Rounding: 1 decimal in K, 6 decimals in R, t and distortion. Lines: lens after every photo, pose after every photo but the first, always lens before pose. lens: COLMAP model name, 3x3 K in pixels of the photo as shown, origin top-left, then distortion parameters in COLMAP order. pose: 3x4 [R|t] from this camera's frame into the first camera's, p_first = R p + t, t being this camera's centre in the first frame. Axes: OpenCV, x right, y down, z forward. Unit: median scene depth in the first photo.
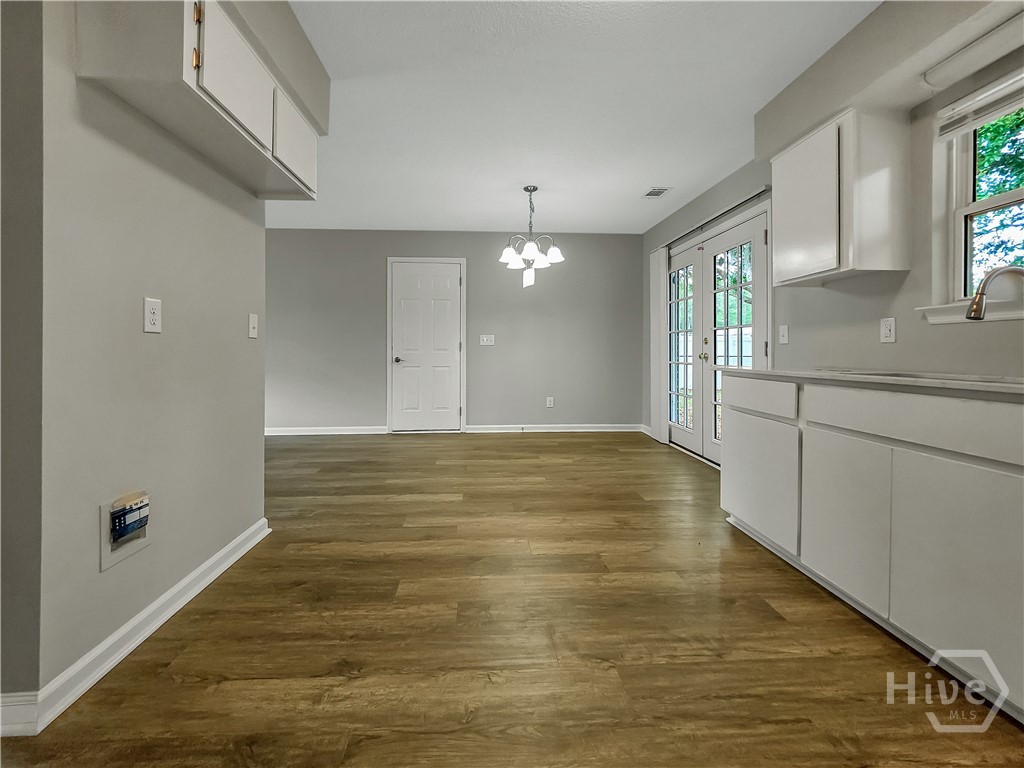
lens RADIAL K [[428.8, 0, 503.0], [0, 428.8, 353.7], [0, 0, 1]] dist [-0.001965, -0.000048]
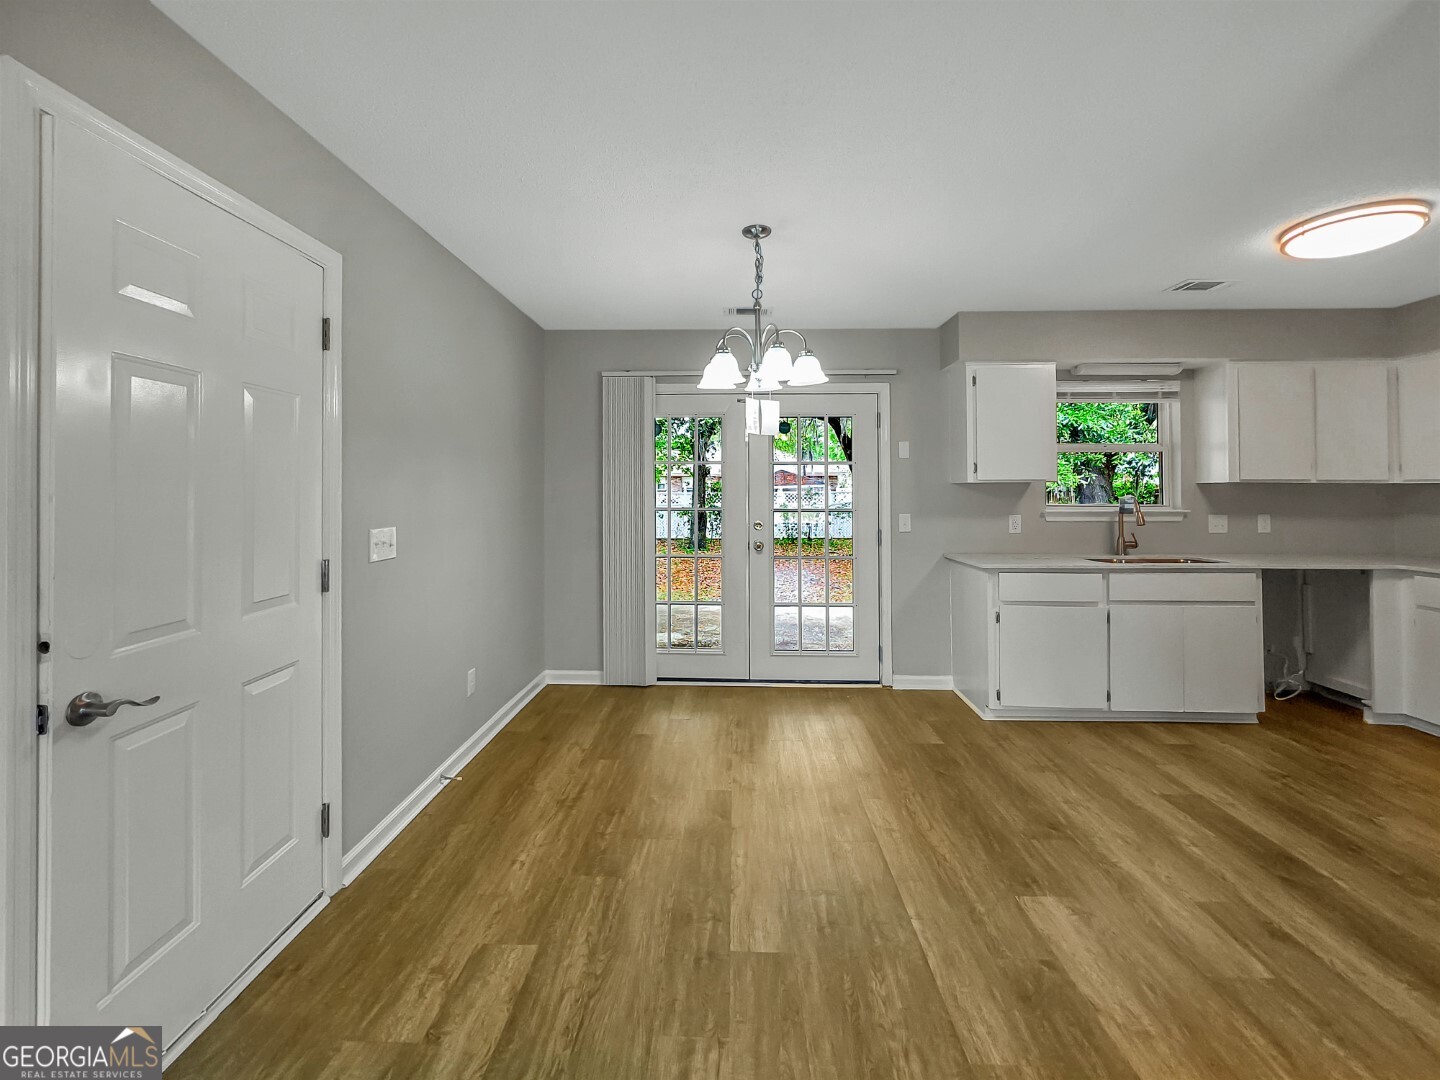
lens RADIAL K [[612.6, 0, 707.1], [0, 612.6, 480.5], [0, 0, 1]] dist [-0.003382, 0.000001]
pose [[0.094247, 0.016073, 0.995419, -1.162545], [0.007562, 0.999829, -0.016861, -0.173617], [-0.995520, 0.009117, 0.094110, 1.850668]]
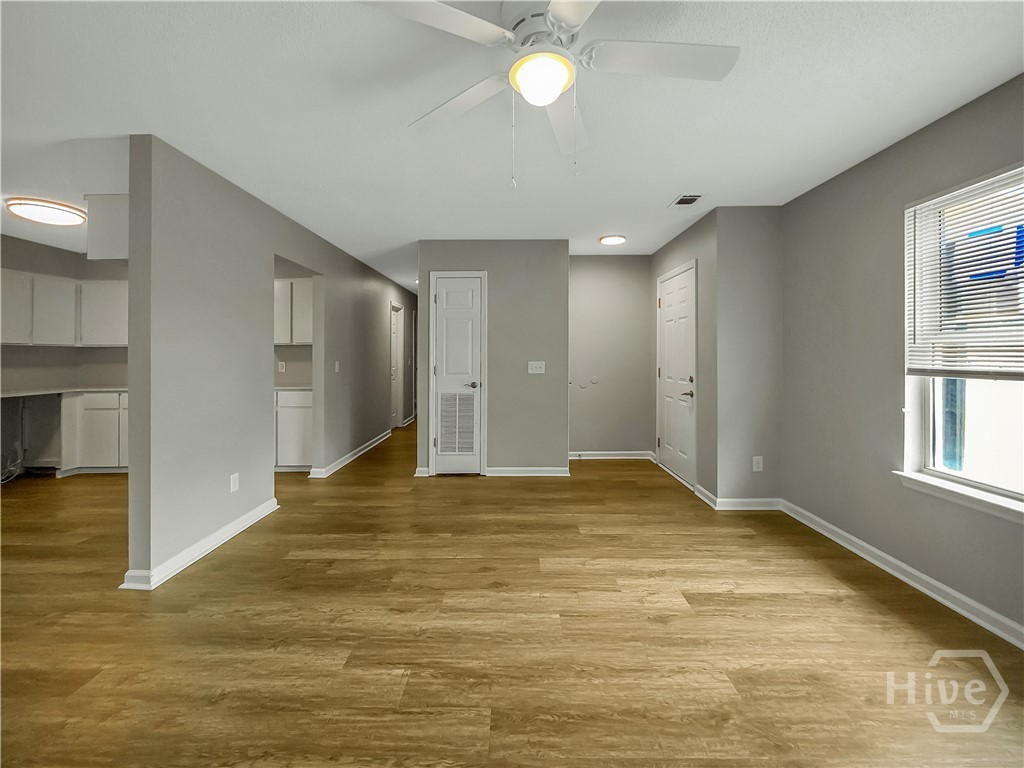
lens RADIAL K [[430.4, 0, 510.0], [0, 430.4, 347.5], [0, 0, 1]] dist [-0.004058, -0.000204]
pose [[-0.998035, 0.008232, 0.062114, -1.706718], [0.007616, 0.999920, -0.010146, -0.133945], [-0.062193, -0.009653, -0.998017, 2.208256]]
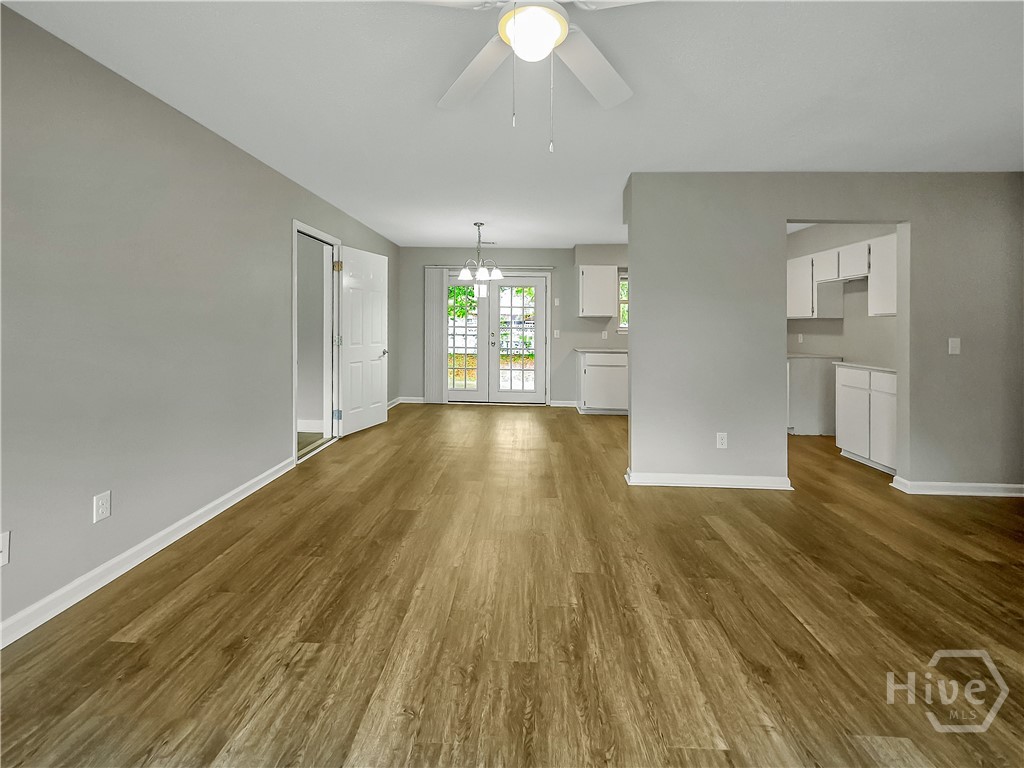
lens RADIAL K [[435.6, 0, 502.8], [0, 435.6, 341.7], [0, 0, 1]] dist [-0.003382, 0.000001]
pose [[0.103369, -0.037781, 0.993925, -2.384602], [-0.005688, 0.999240, 0.038575, -0.130493], [-0.994627, -0.009640, 0.103075, 1.460853]]
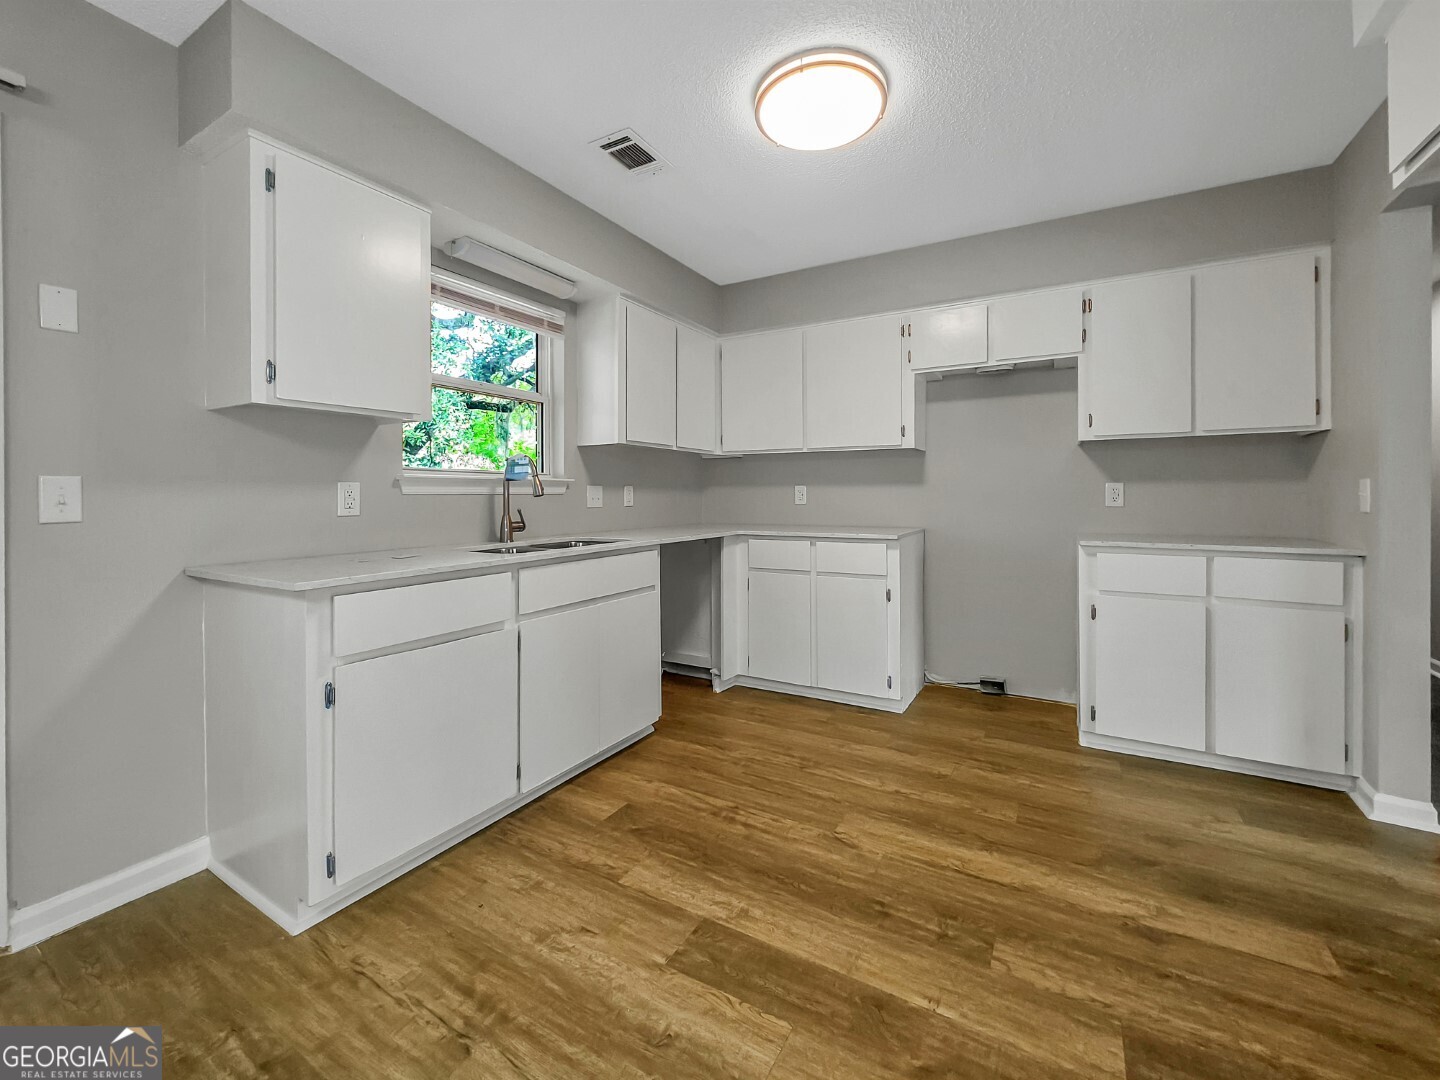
lens RADIAL K [[605.2, 0, 717.2], [0, 605.2, 488.7], [0, 0, 1]] dist [-0.004058, -0.000204]
pose [[-0.836030, 0.004118, 0.548668, -0.207165], [0.004042, 0.999991, -0.001347, -0.072272], [-0.548668, 0.001091, -0.836039, 1.576748]]
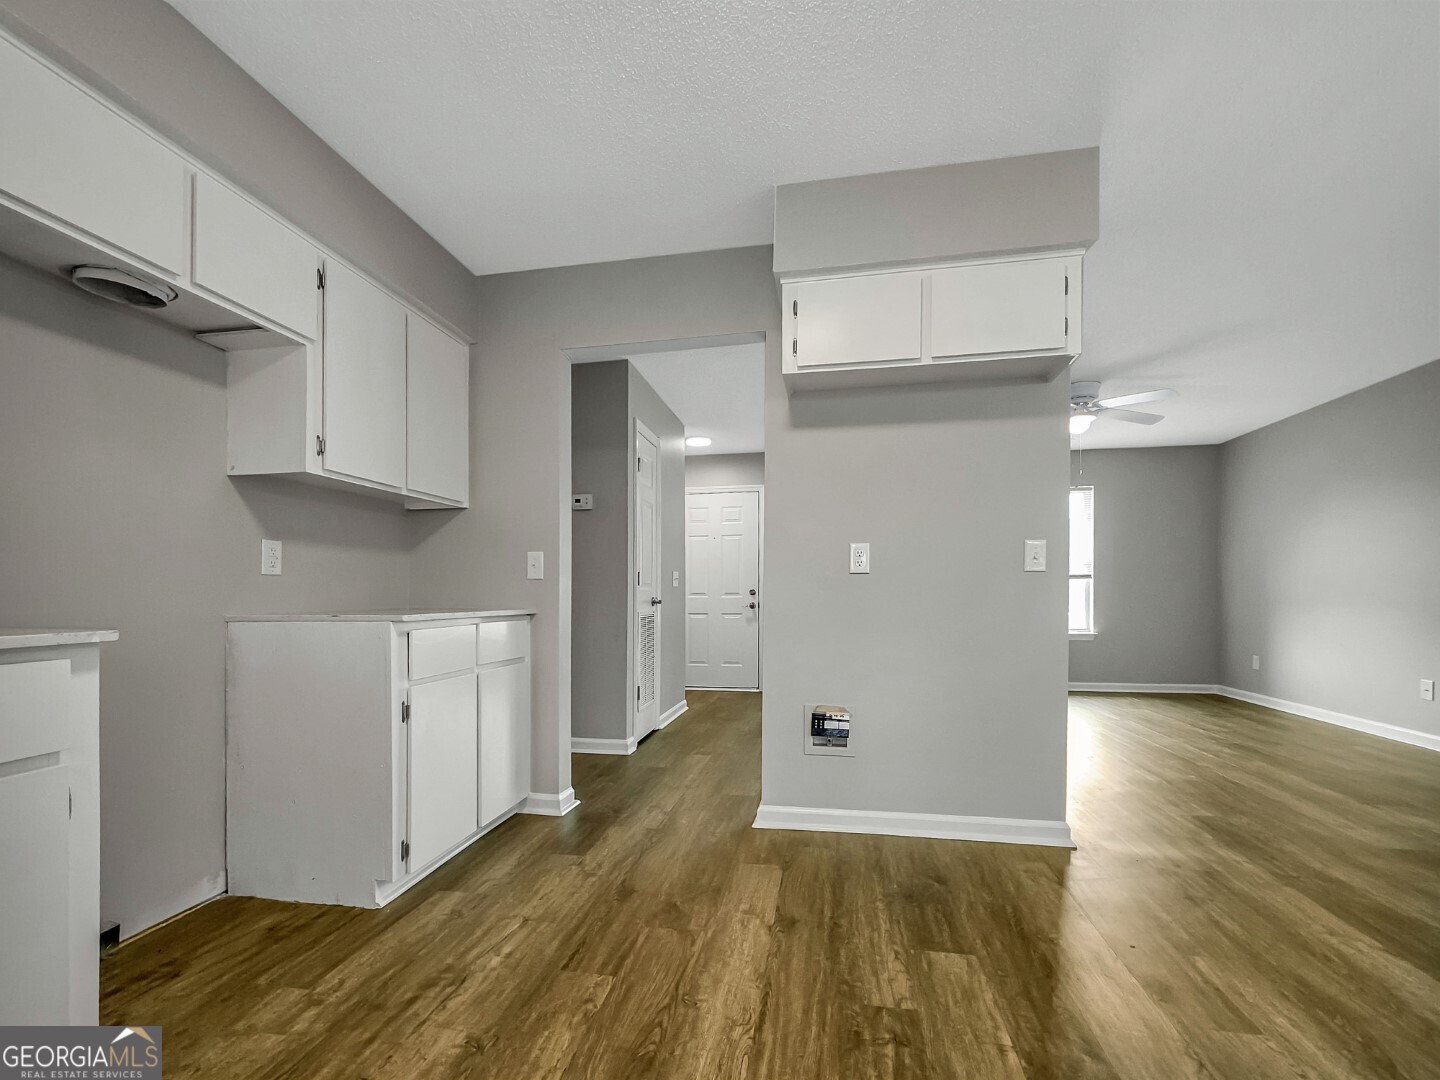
lens RADIAL K [[613.2, 0, 722.8], [0, 613.2, 593.5], [0, 0, 1]] dist [-0.002615, -0.000122]
pose [[-0.229446, -0.001576, -0.973320, 0.645915], [-0.003628, 0.999993, -0.000763, 0.004593], [0.973315, 0.003356, -0.229450, 0.769964]]
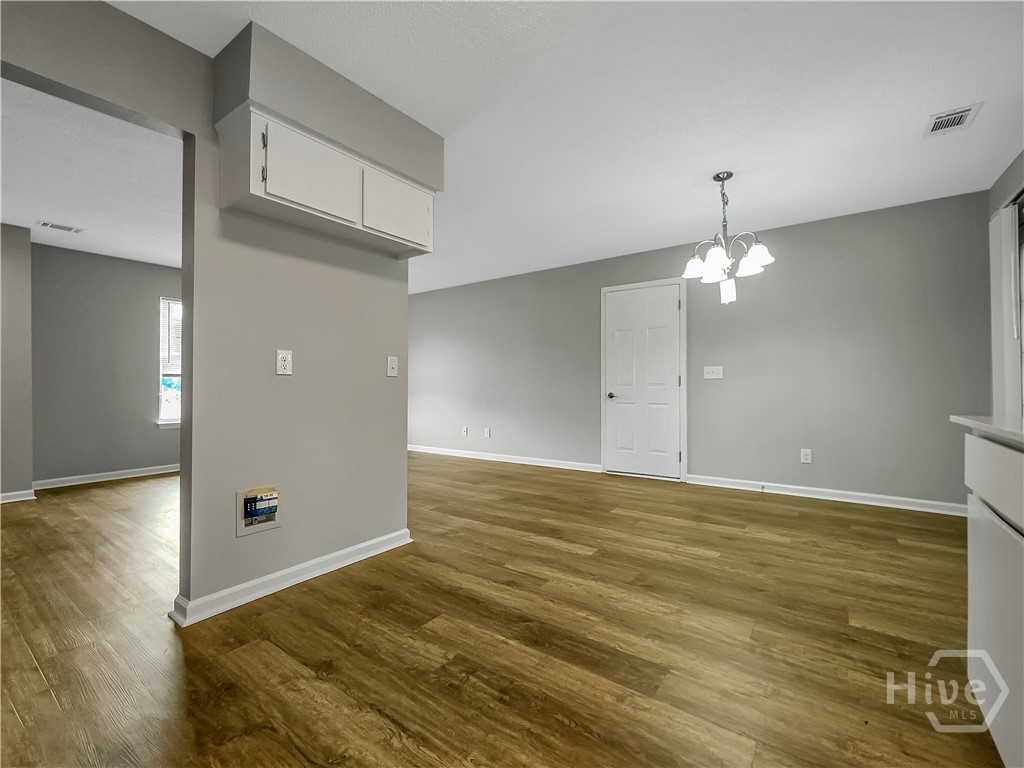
lens RADIAL K [[445.7, 0, 512.0], [0, 445.7, 384.0], [0, 0, 1]] dist [-0.002237, 0.000051]
pose [[0.777959, -0.005749, -0.628288, 0.503191], [0.000056, 0.999959, -0.009080, -0.005152], [0.628315, 0.007029, 0.777928, 0.255175]]
